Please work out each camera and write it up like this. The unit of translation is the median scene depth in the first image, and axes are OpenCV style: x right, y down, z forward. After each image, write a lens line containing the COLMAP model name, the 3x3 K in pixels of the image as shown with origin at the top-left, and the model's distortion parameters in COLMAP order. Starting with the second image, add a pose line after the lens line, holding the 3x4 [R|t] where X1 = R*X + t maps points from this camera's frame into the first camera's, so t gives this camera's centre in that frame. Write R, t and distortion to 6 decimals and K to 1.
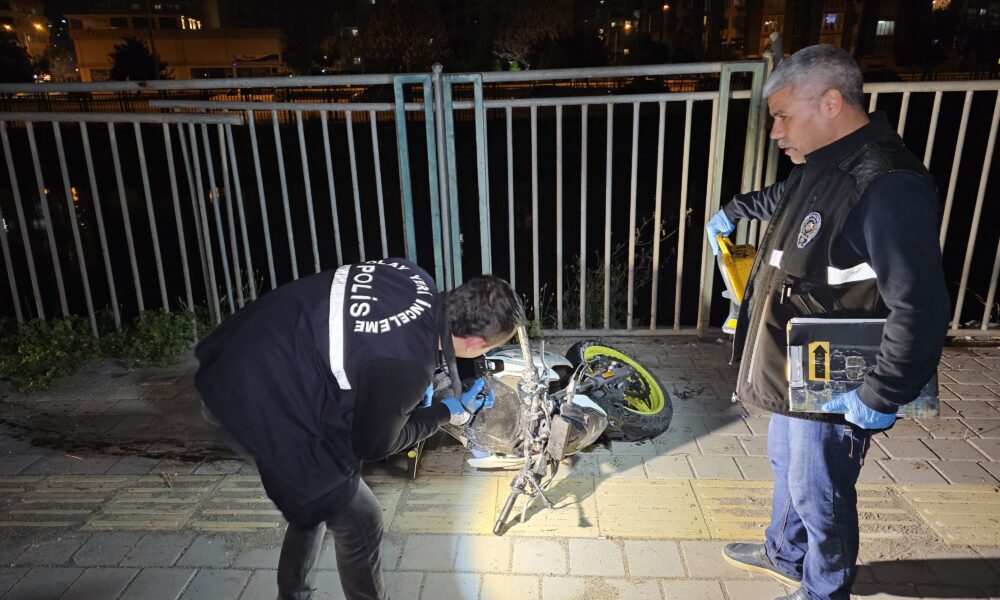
lens RADIAL K [[676.9, 0, 495.2], [0, 676.9, 296.7], [0, 0, 1]] dist [0.038665, 0.001172]
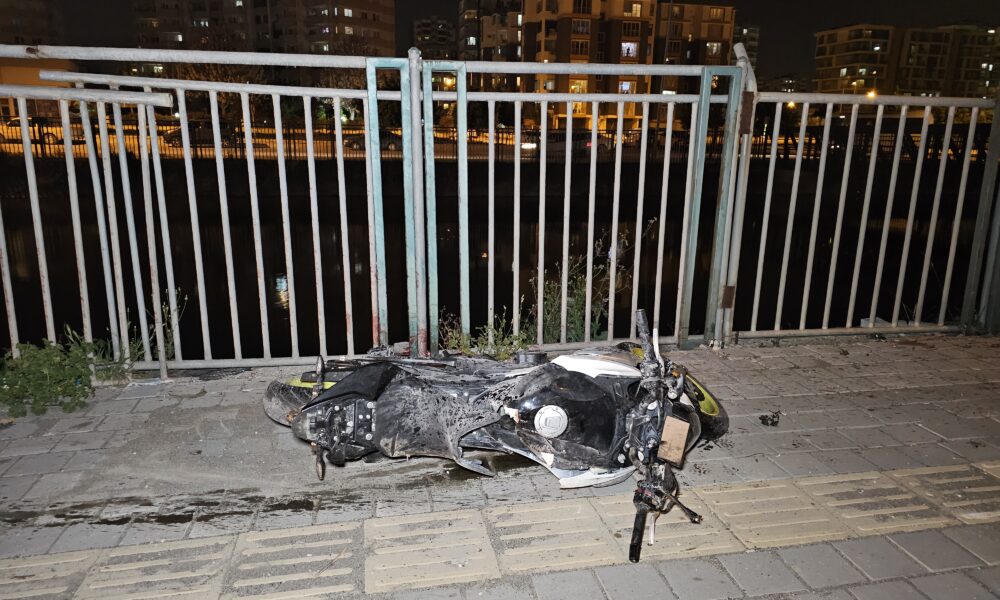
lens RADIAL K [[676.9, 0, 489.5], [0, 676.9, 293.6], [0, 0, 1]] dist [0.038665, 0.001172]
pose [[0.965176, -0.022806, 0.260606, -0.231535], [0.042798, 0.996537, -0.071297, 0.047145], [-0.258077, 0.079968, 0.962809, 0.136161]]
